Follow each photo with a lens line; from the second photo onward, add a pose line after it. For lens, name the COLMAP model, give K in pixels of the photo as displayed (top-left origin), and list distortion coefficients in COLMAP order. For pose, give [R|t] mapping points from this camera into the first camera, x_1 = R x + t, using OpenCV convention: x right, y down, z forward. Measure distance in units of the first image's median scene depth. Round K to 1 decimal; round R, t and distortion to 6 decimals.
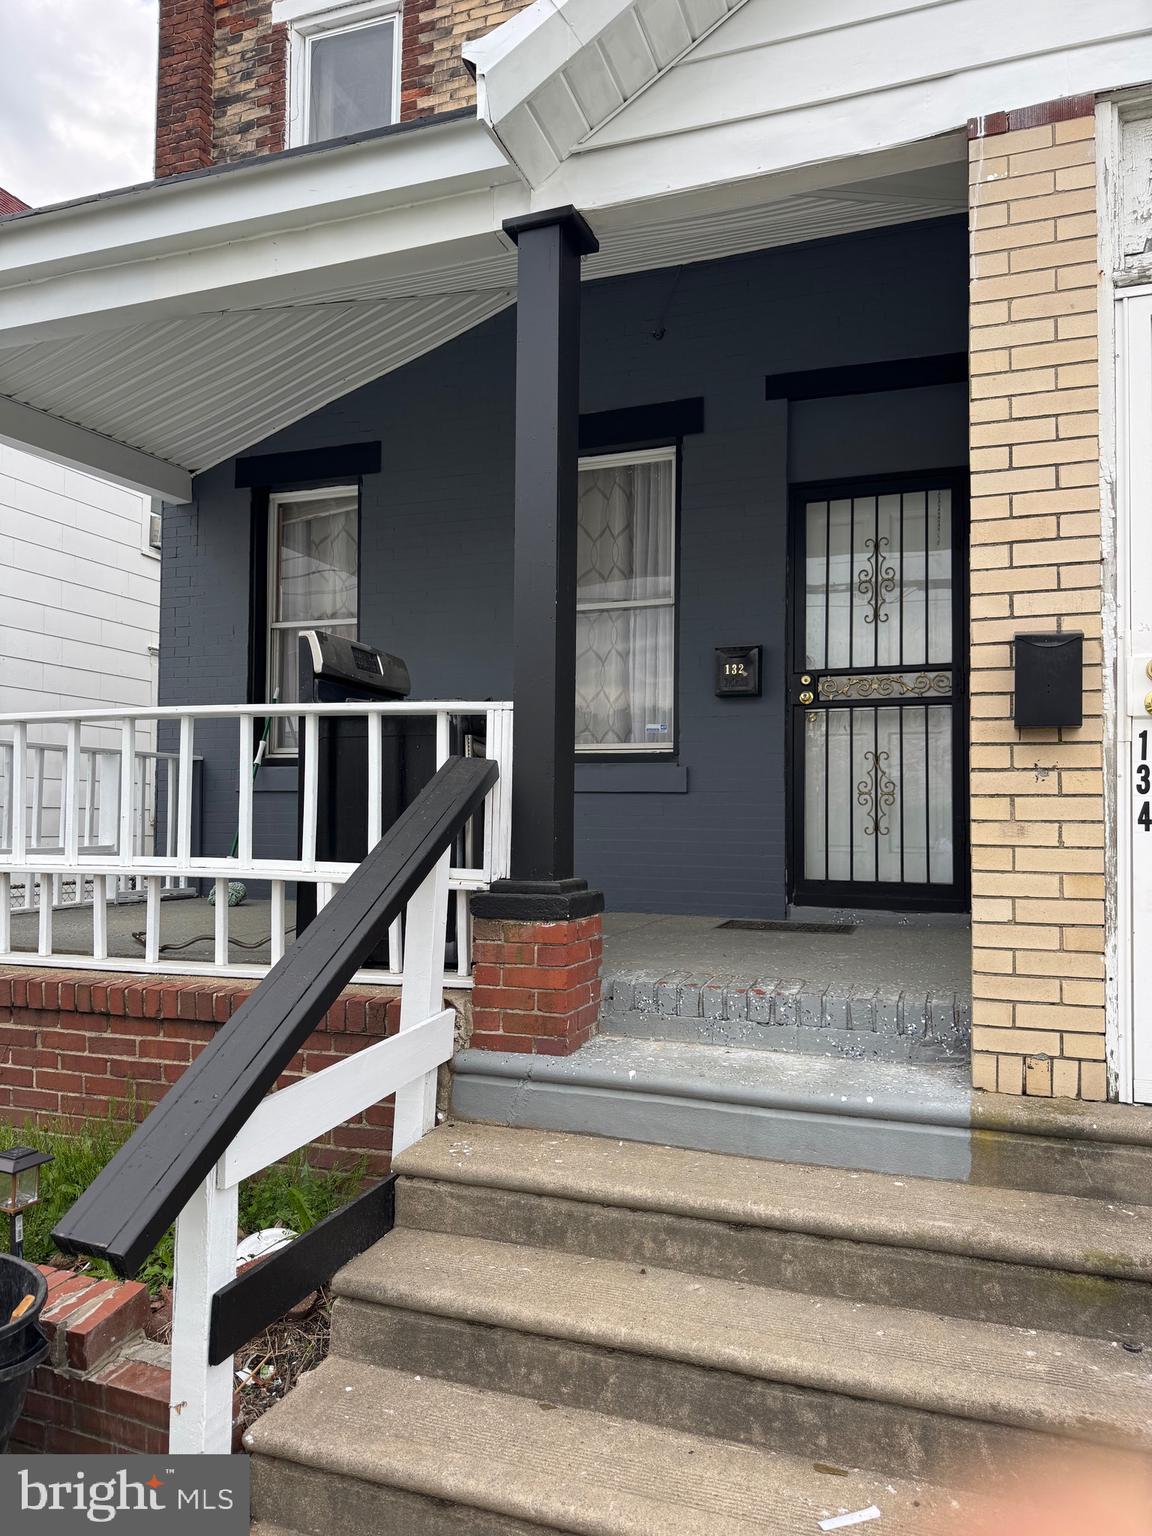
lens RADIAL K [[1102.4, 0, 566.4], [0, 1102.4, 765.1], [0, 0, 1]] dist [0.040539, -0.042460]
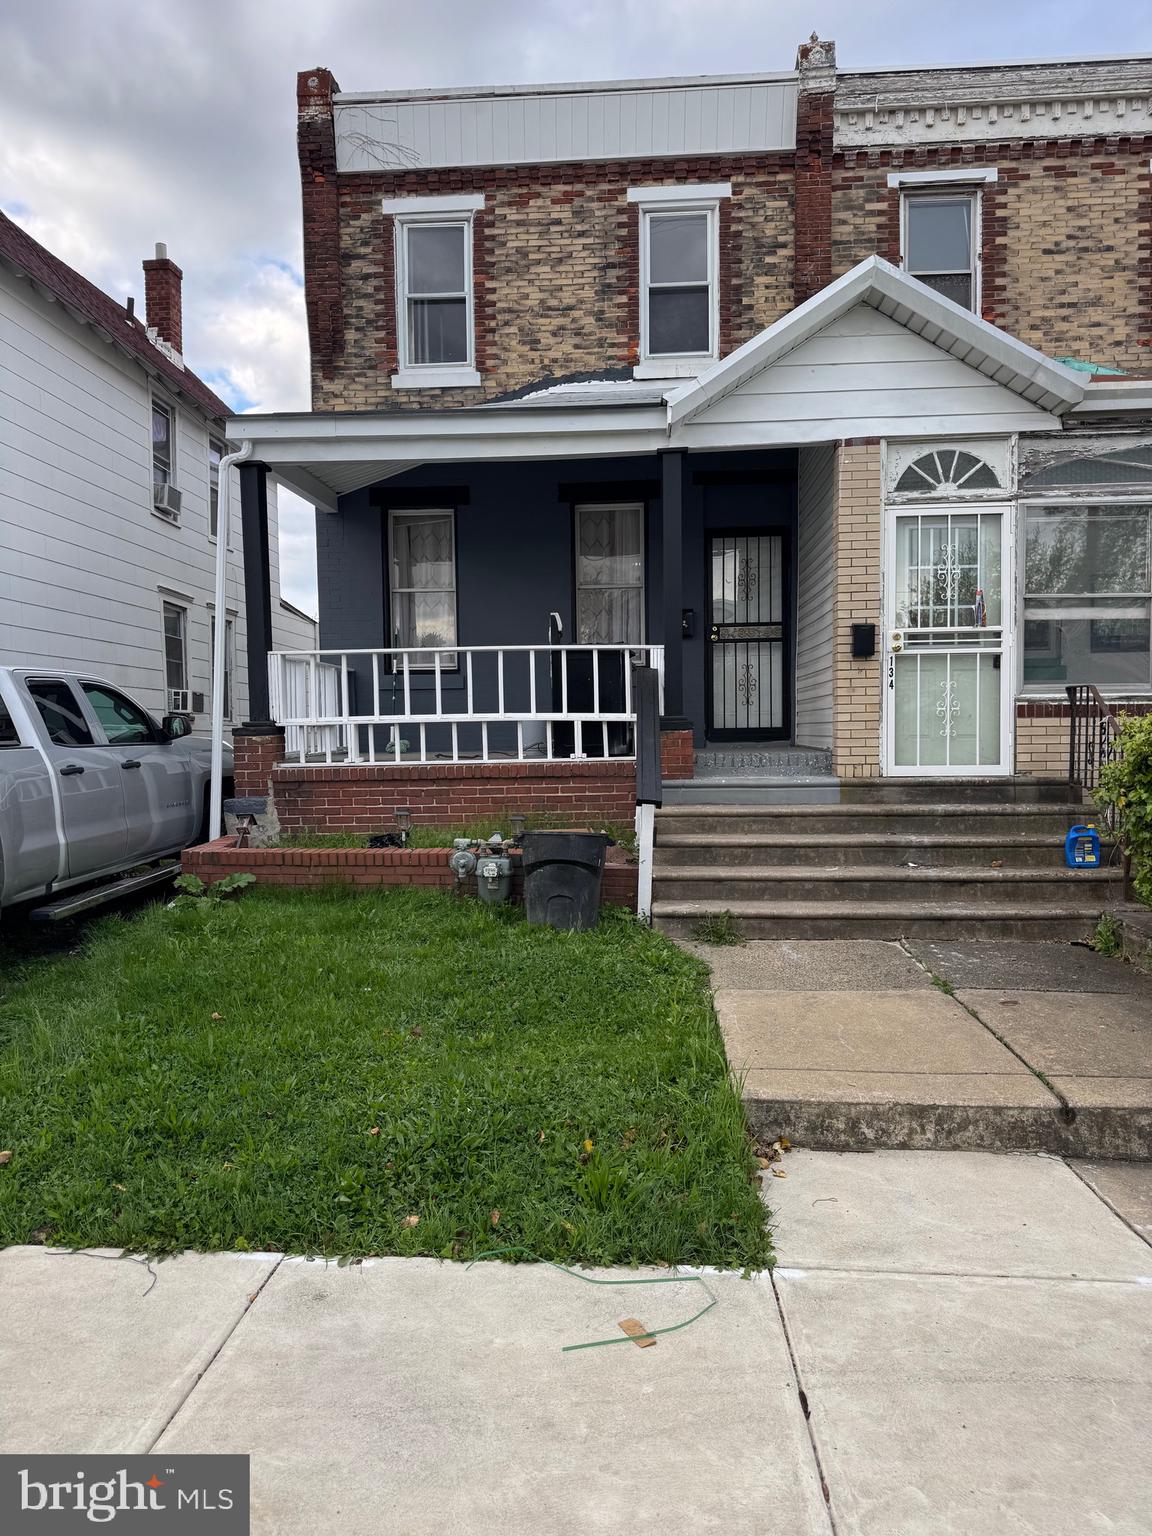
lens RADIAL K [[1083.6, 0, 566.1], [0, 1083.6, 765.3], [0, 0, 1]] dist [0.094160, -0.113013]
pose [[0.958275, -0.030129, 0.284256, -1.007888], [0.007762, 0.996806, 0.079487, 0.017972], [-0.285743, -0.073964, 0.955448, -1.374236]]
